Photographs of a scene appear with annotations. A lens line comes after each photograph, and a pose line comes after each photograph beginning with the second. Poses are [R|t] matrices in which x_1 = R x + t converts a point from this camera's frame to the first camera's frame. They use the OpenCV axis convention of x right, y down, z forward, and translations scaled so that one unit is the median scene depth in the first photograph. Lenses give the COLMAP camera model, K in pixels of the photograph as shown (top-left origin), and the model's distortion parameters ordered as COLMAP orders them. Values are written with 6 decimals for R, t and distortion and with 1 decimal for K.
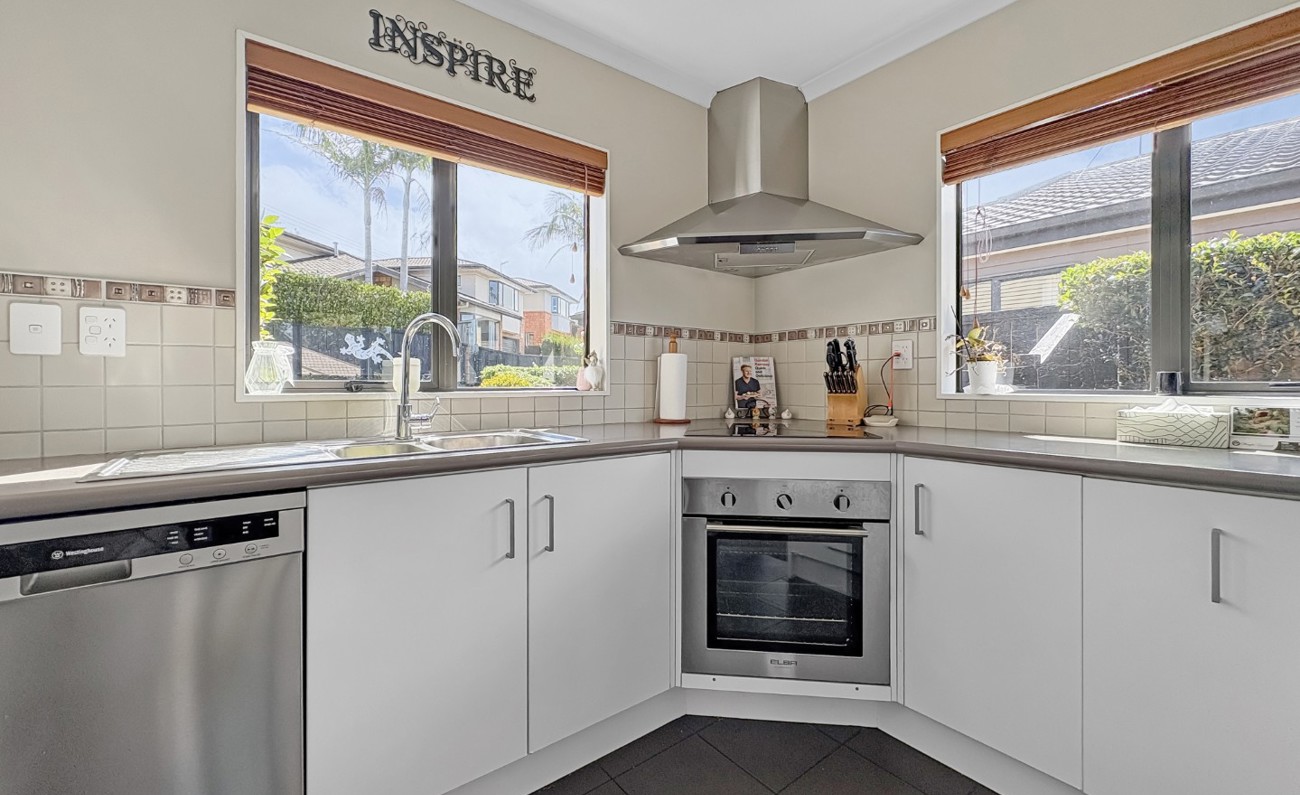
lens RADIAL K [[525.1, 0, 645.4], [0, 525.1, 382.7], [0, 0, 1]] dist [-0.008691, -0.000045]
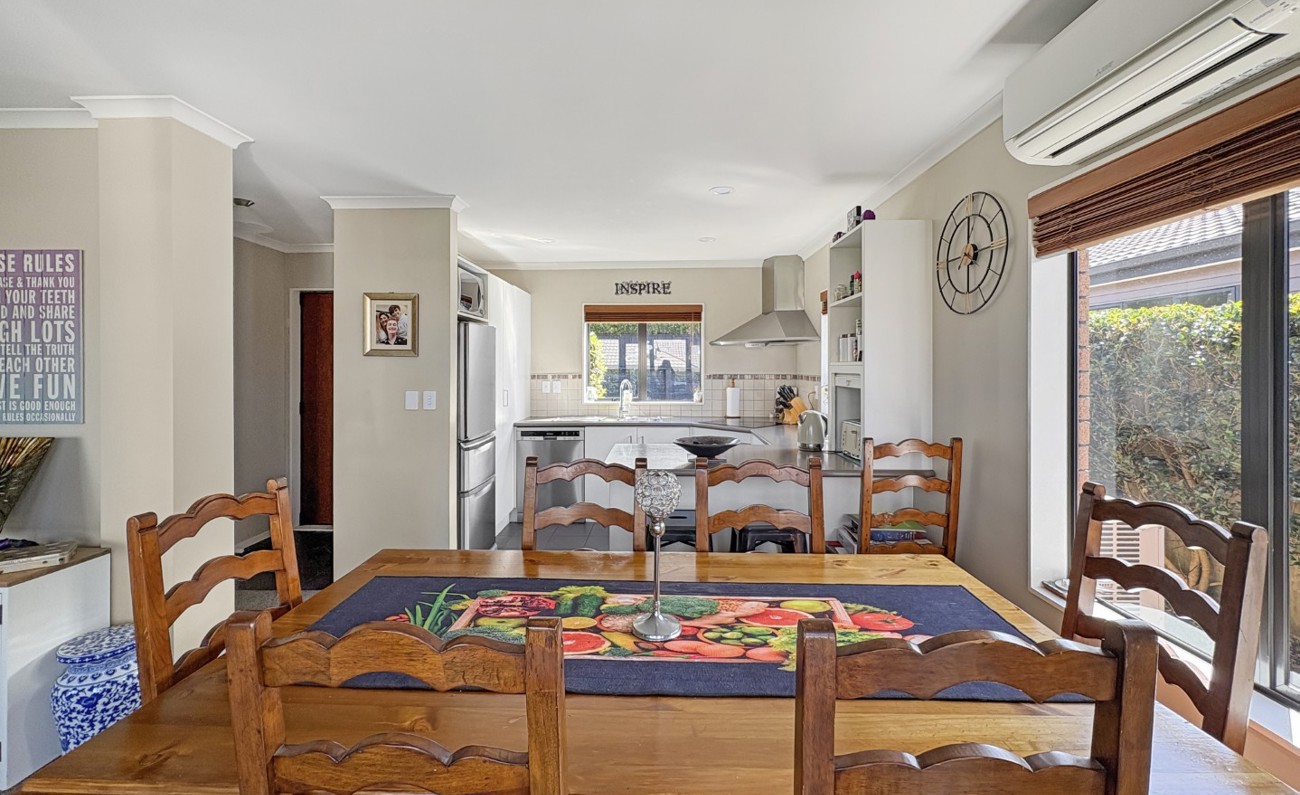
lens RADIAL K [[540.8, 0, 648.5], [0, 540.8, 365.1], [0, 0, 1]] dist [0.000188, 0.000062]
pose [[0.768823, -0.000051, -0.639462, 1.270714], [0.000627, 1.000000, 0.000674, -0.153766], [0.639462, -0.000919, 0.768822, -1.031765]]
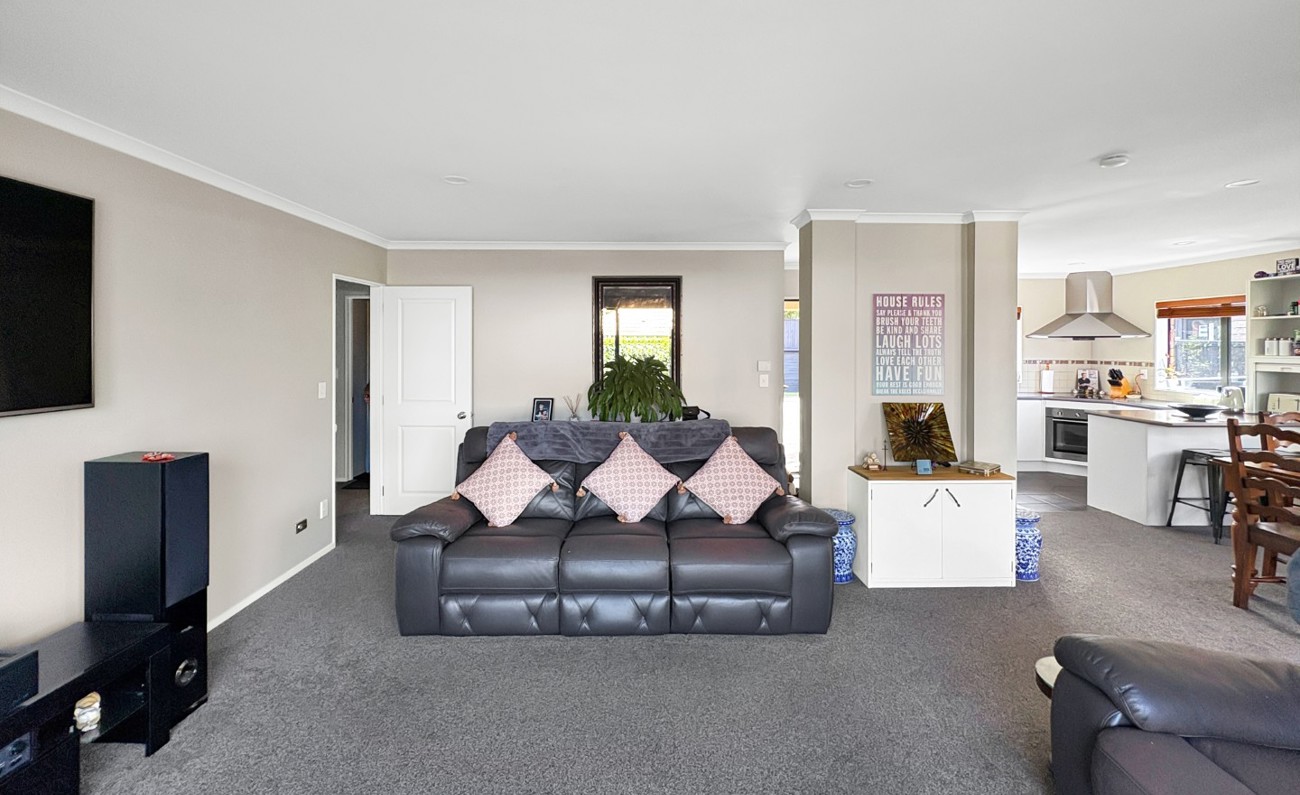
lens RADIAL K [[538.9, 0, 648.3], [0, 538.9, 347.4], [0, 0, 1]] dist [0.001919, 0.000386]
pose [[0.791927, 0.004373, -0.610600, 0.128798], [-0.000030, 0.999975, 0.007122, -0.209344], [0.610616, -0.005622, 0.791907, -2.865283]]
